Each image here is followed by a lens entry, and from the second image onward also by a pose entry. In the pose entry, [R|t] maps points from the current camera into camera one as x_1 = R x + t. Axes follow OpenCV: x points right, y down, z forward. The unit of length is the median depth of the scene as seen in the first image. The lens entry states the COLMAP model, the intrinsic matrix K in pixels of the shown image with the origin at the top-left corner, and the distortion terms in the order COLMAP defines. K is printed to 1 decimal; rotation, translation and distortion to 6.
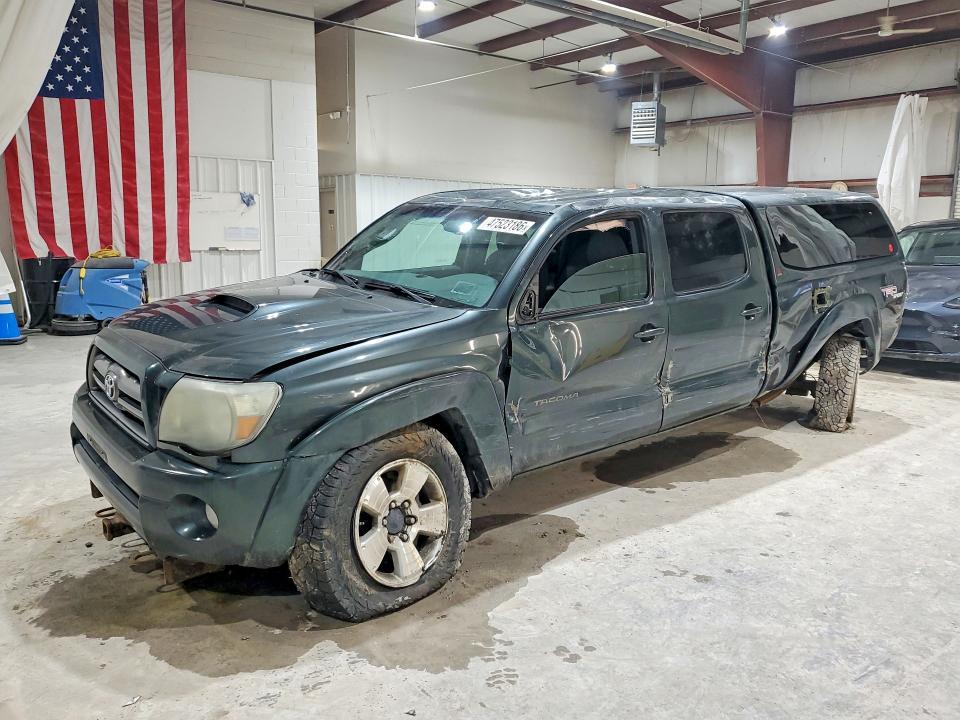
lens RADIAL K [[752.8, 0, 480.0], [0, 752.8, 360.0], [0, 0, 1]] dist [0.001822, 0.006204]
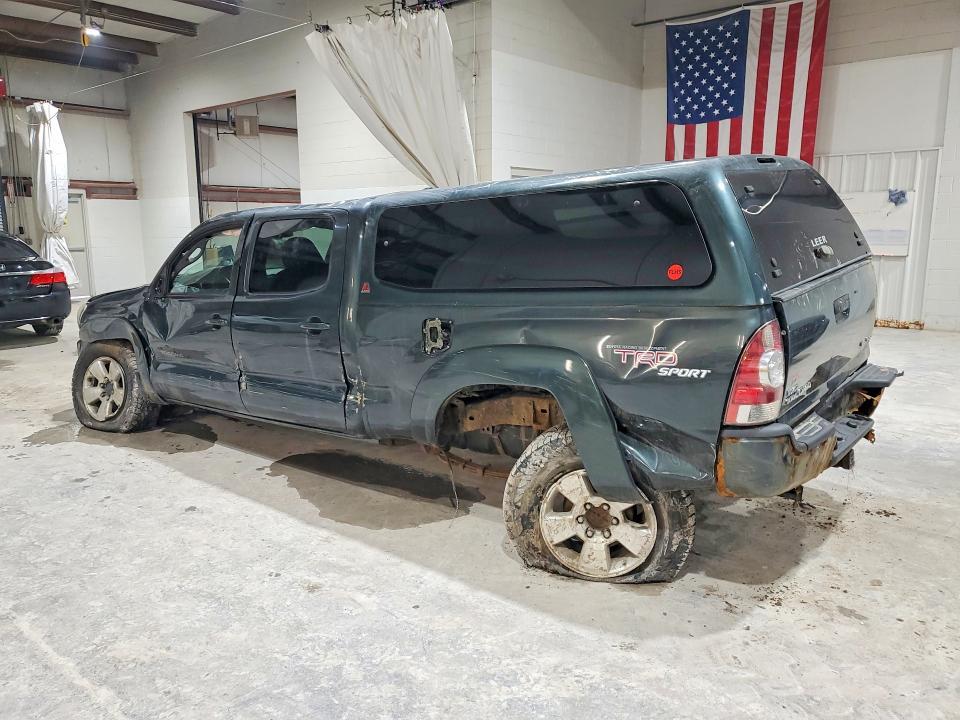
lens RADIAL K [[764.0, 0, 480.0], [0, 764.0, 360.0], [0, 0, 1]] dist [0.006549, 0.007241]
pose [[0.176222, 0.153412, -0.972322, 1.305468], [-0.159545, 0.979171, 0.125577, -0.170873], [0.971335, 0.133000, 0.197027, 1.025671]]
